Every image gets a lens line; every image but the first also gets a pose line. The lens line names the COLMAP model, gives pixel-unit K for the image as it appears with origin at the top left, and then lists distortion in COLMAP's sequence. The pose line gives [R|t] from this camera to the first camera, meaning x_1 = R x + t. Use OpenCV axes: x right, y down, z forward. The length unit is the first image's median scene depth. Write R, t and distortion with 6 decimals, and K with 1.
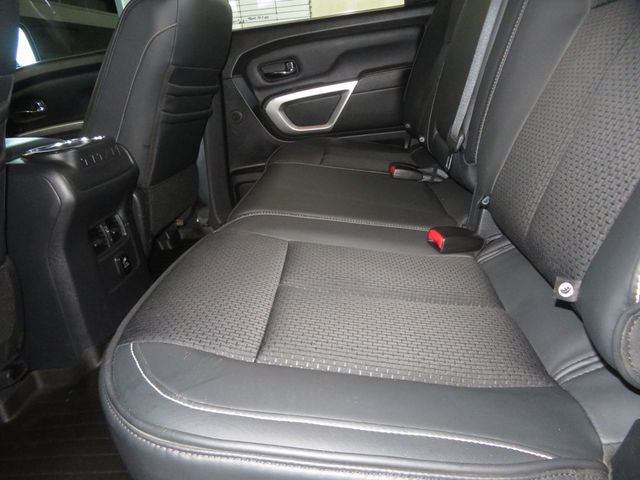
lens RADIAL K [[465.8, 0, 323.1], [0, 465.8, 235.5], [0, 0, 1]] dist [0.002319, 0.001826]
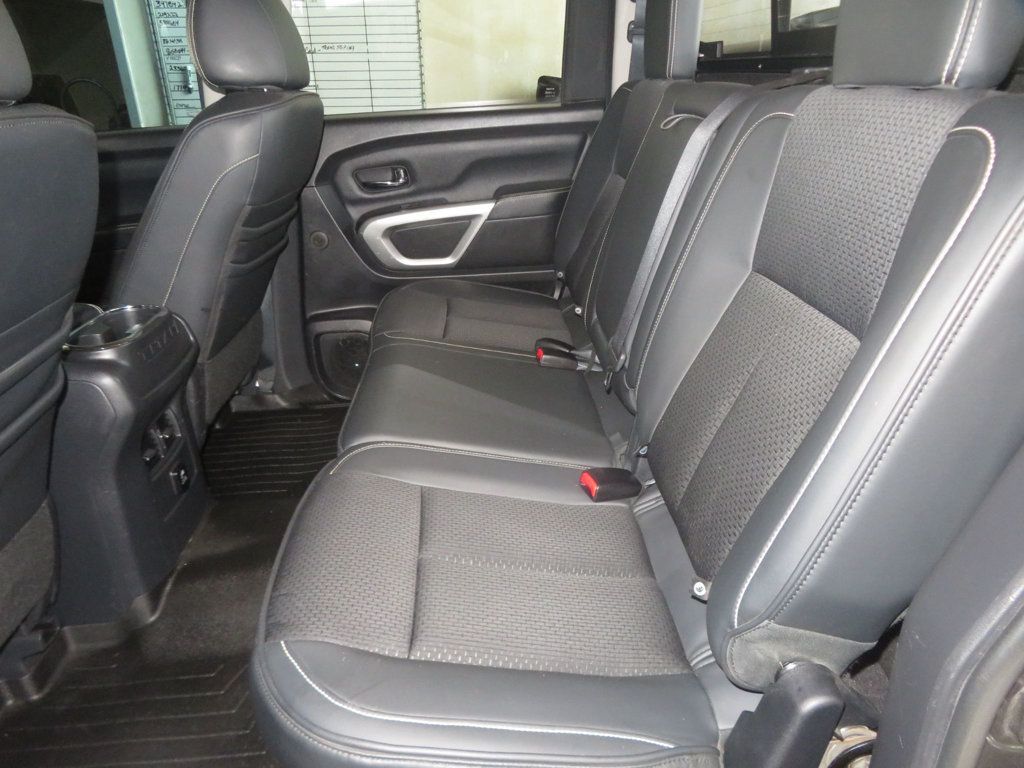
lens RADIAL K [[728.5, 0, 518.4], [0, 728.5, 379.3], [0, 0, 1]] dist [-0.004126, 0.001060]
pose [[0.991104, 0.022305, 0.131209, -0.046882], [-0.026288, 0.999242, 0.028703, -0.140467], [-0.130469, -0.031897, 0.990939, -0.213075]]
